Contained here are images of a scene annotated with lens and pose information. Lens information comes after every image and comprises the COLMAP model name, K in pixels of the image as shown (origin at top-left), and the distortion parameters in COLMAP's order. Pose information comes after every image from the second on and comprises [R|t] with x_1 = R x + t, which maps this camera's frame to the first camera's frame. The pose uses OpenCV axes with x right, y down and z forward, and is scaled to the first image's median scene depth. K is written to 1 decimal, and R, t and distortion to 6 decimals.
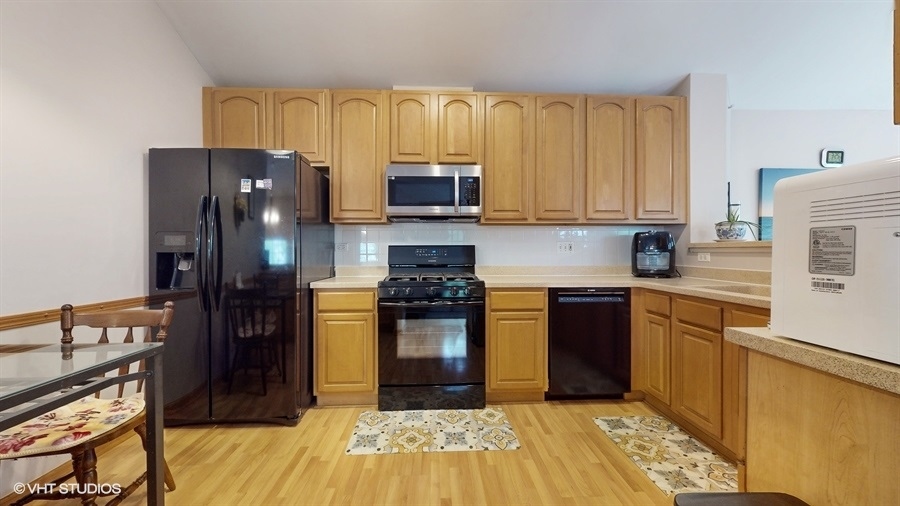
lens RADIAL K [[330.1, 0, 449.1], [0, 330.1, 257.0], [0, 0, 1]] dist [-0.003690, -0.000058]
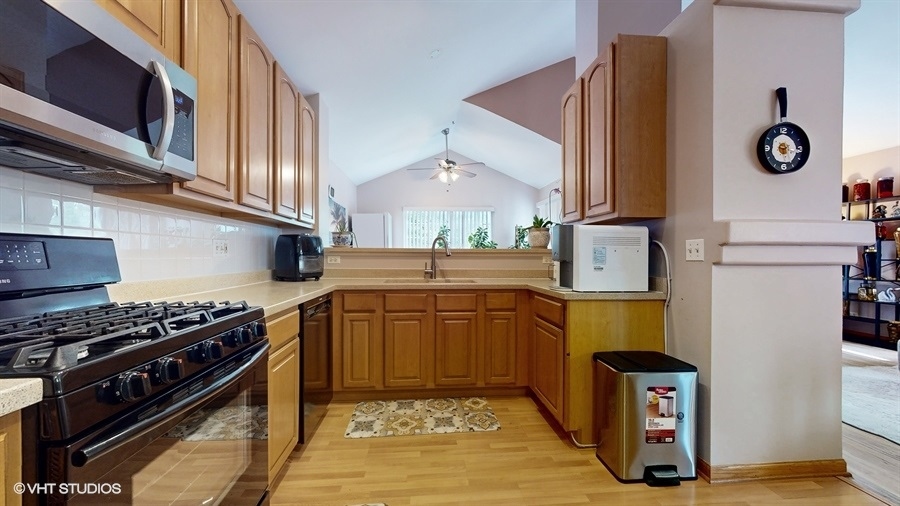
lens RADIAL K [[330.1, 0, 447.6], [0, 330.1, 255.3], [0, 0, 1]] dist [-0.003690, -0.000058]
pose [[-0.045295, 0.006113, 0.998955, -0.537319], [0.009972, 0.999934, -0.005667, -0.006624], [-0.998924, 0.009705, -0.045353, 0.822966]]
